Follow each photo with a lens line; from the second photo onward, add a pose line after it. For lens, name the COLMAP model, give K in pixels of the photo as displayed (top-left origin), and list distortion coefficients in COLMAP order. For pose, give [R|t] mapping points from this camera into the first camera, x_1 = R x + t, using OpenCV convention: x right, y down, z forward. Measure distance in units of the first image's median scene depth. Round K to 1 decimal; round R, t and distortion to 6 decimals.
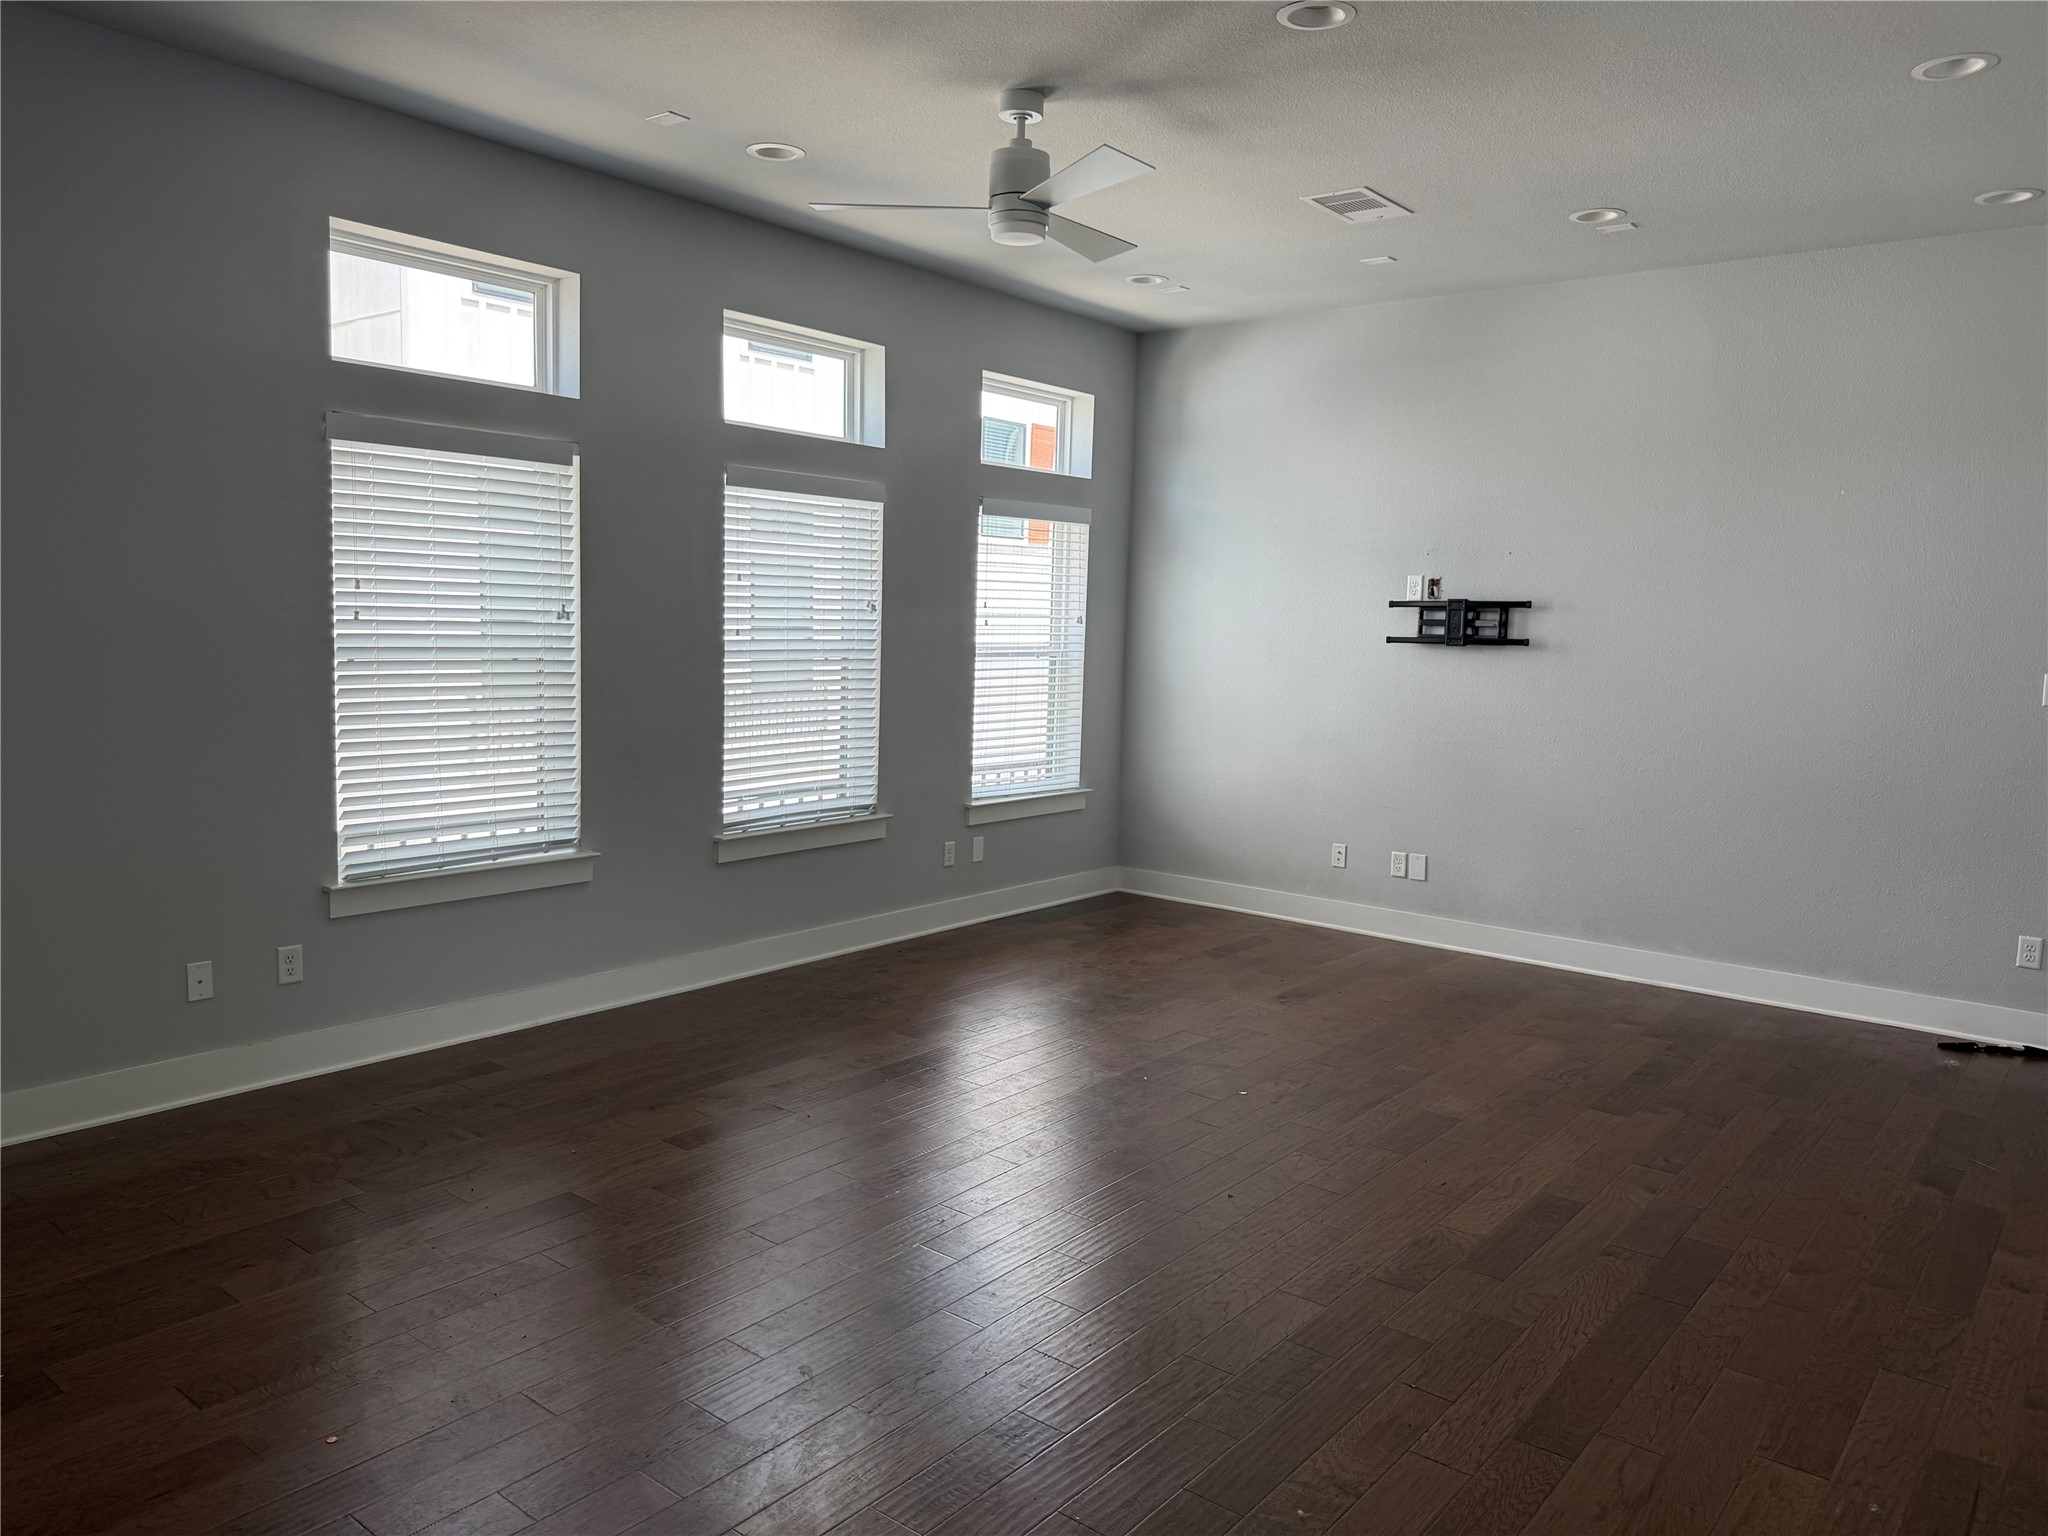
lens RADIAL K [[1438.9, 0, 1040.2], [0, 1438.9, 776.1], [0, 0, 1]] dist [0.006790, -0.019633]
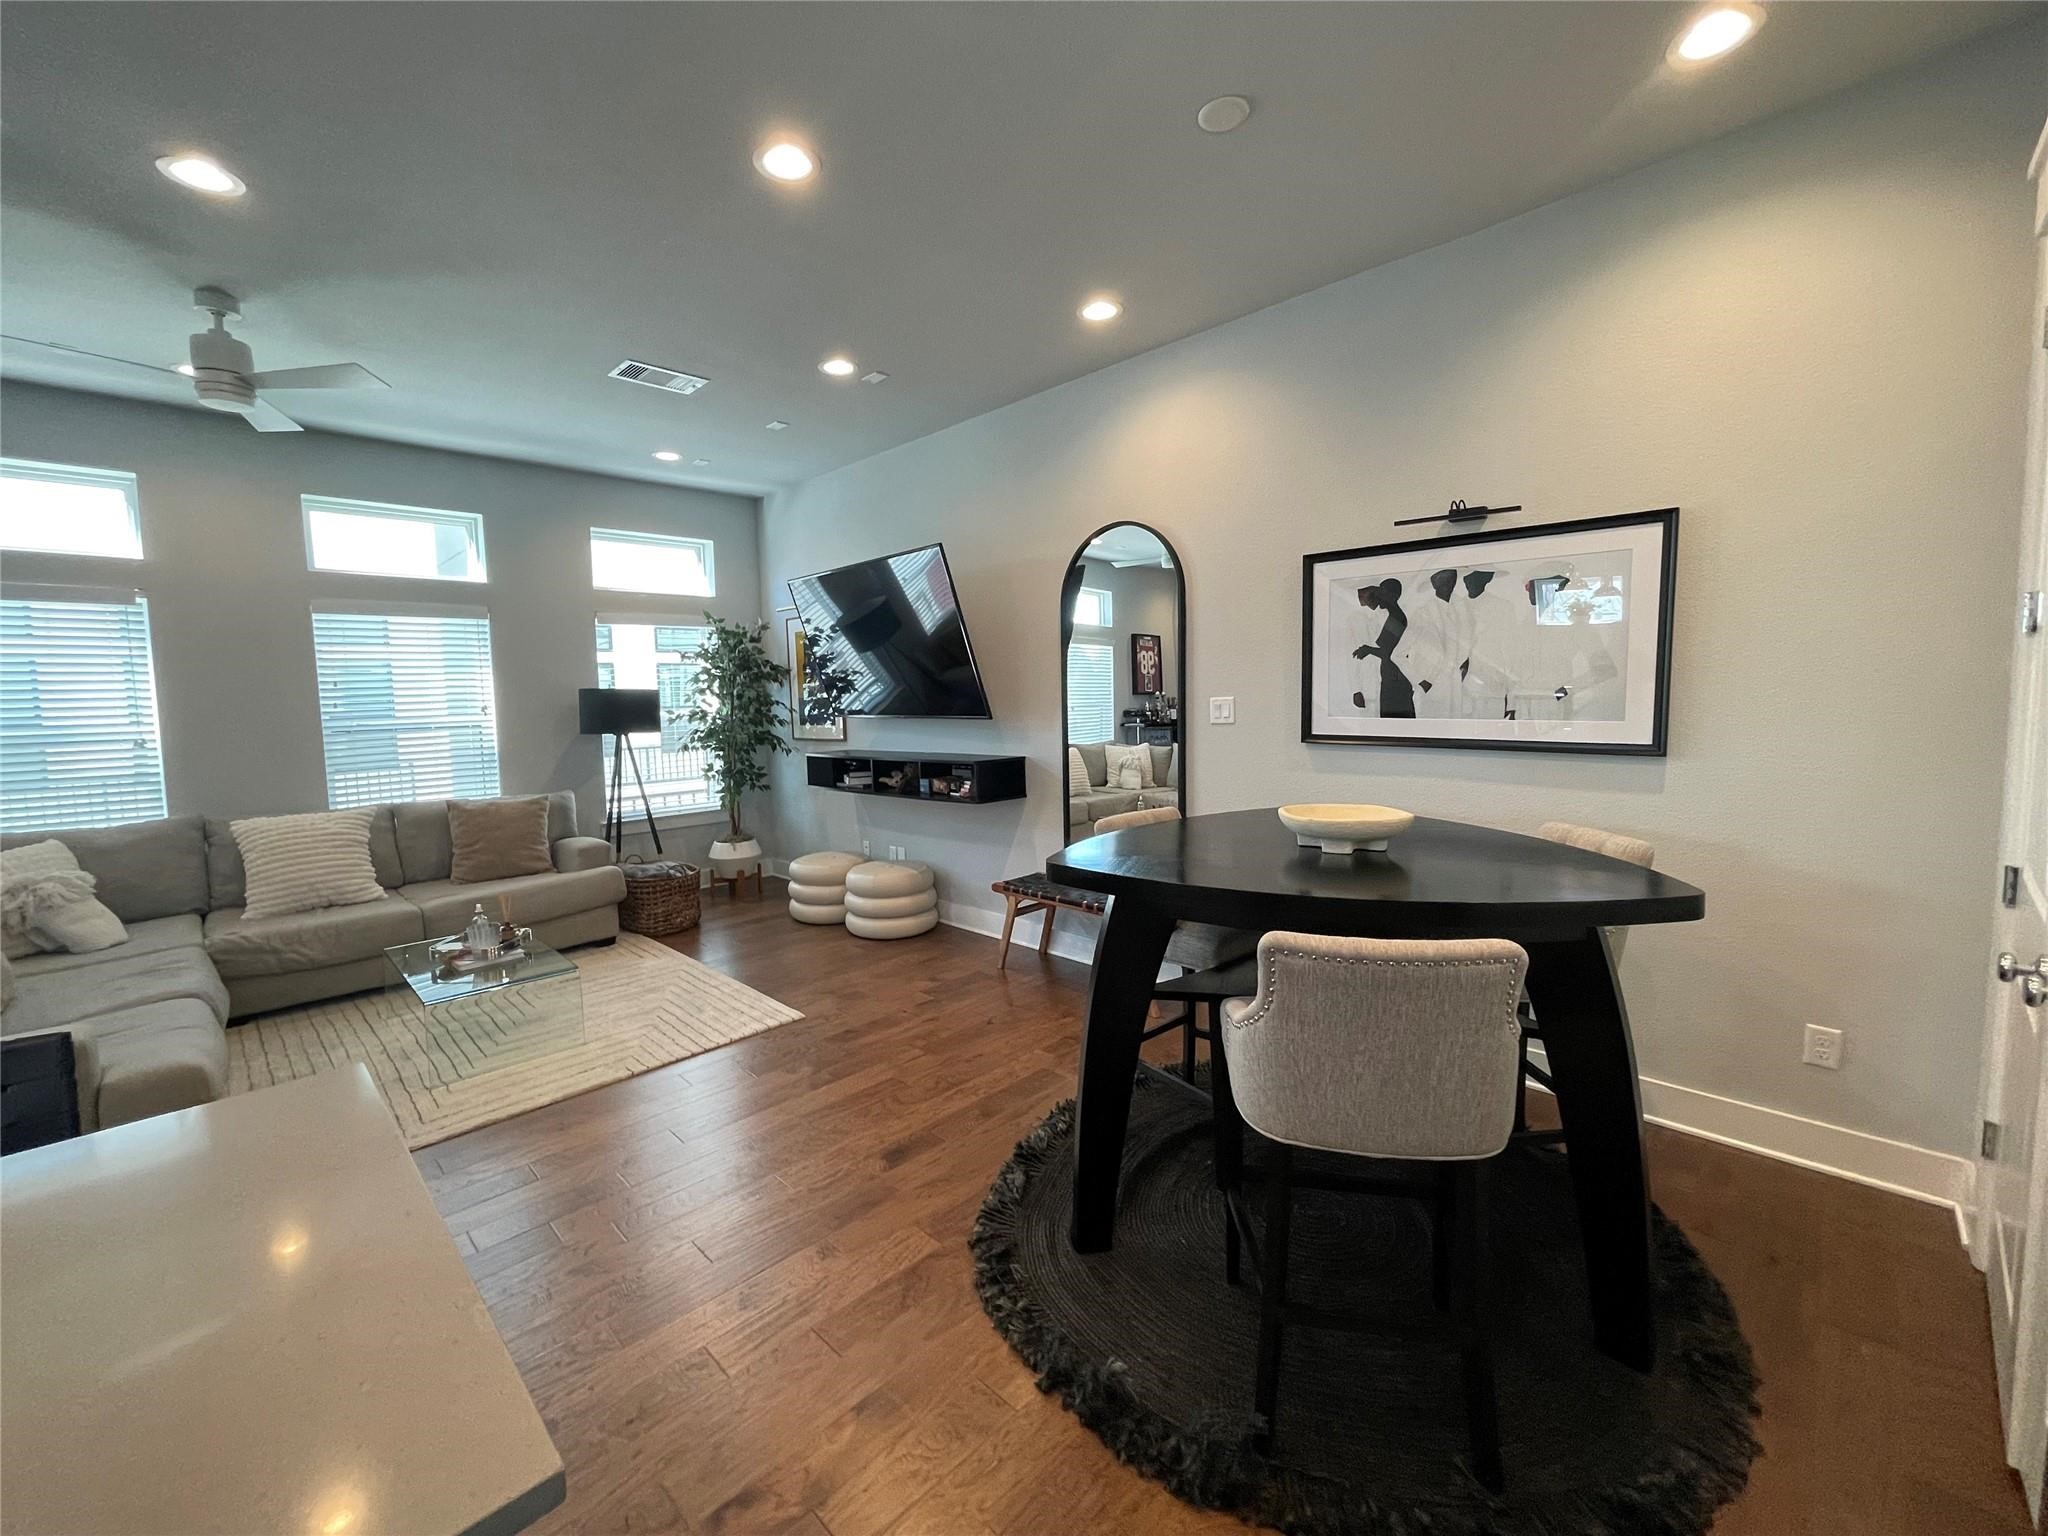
lens RADIAL K [[822.2, 0, 1038.1], [0, 822.2, 762.9], [0, 0, 1]] dist [-0.009902, -0.000929]
pose [[0.993115, -0.040983, -0.109742, 0.750657], [0.038094, 0.998873, -0.028297, 0.000022], [0.110778, 0.023921, 0.993557, 0.339176]]
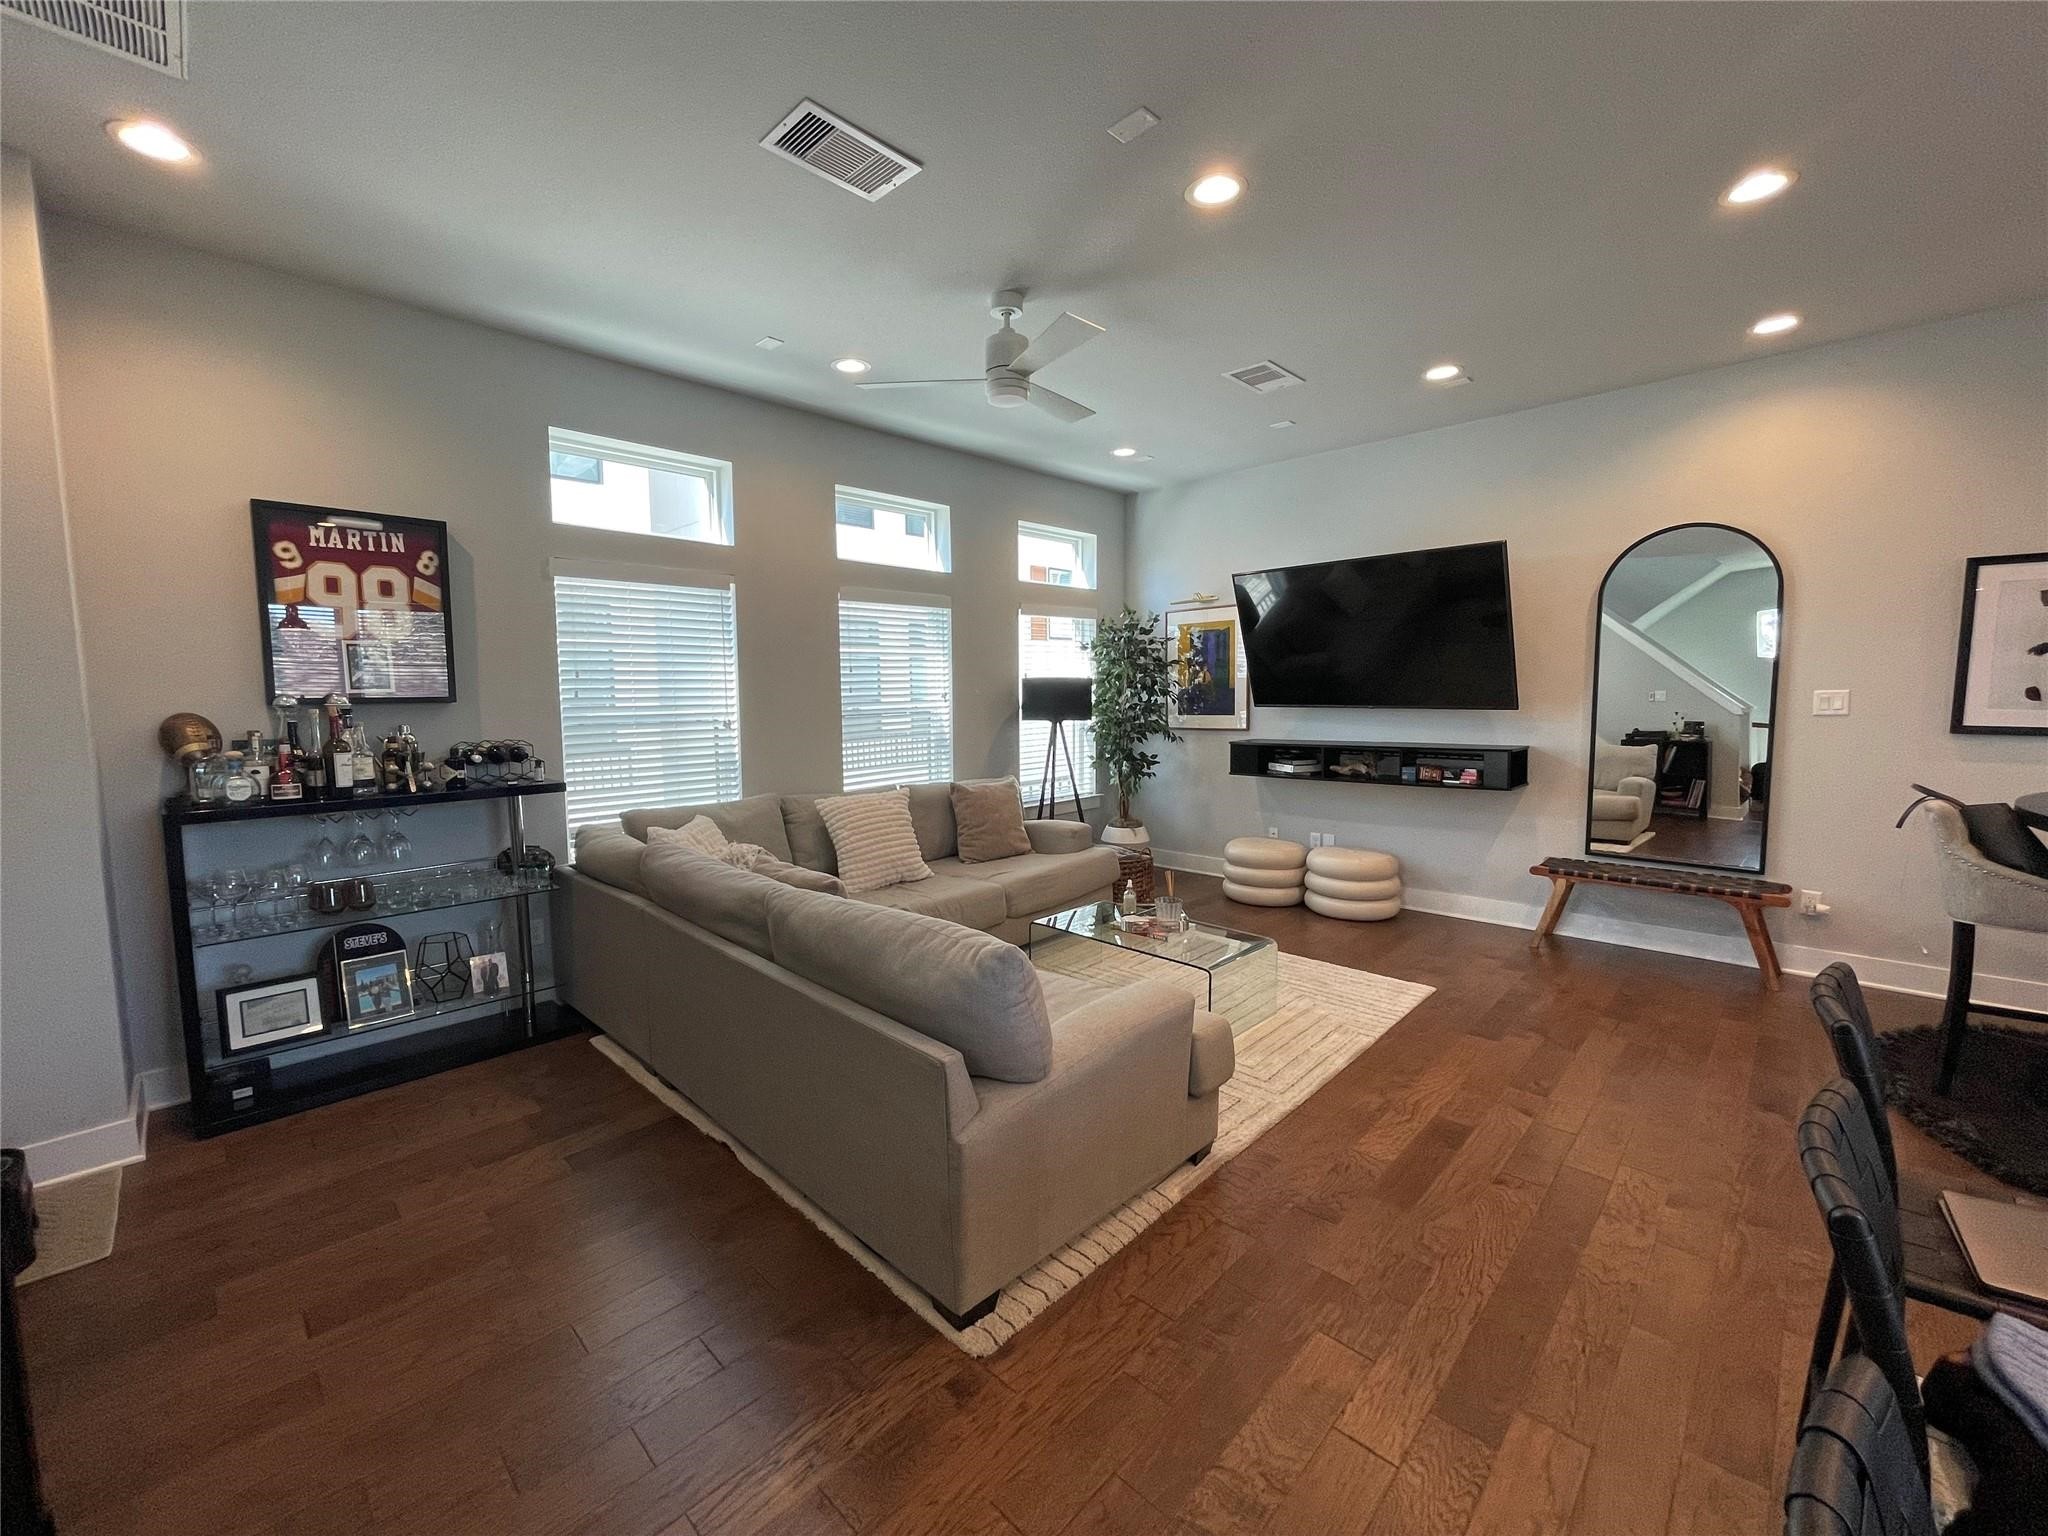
lens RADIAL K [[822.2, 0, 1003.3], [0, 822.2, 766.4], [0, 0, 1]] dist [-0.009902, -0.000929]
pose [[0.992875, -0.030013, -0.115322, 0.057796], [0.028016, 0.999429, -0.018897, -0.010016], [0.115823, 0.015532, 0.993148, 0.216197]]
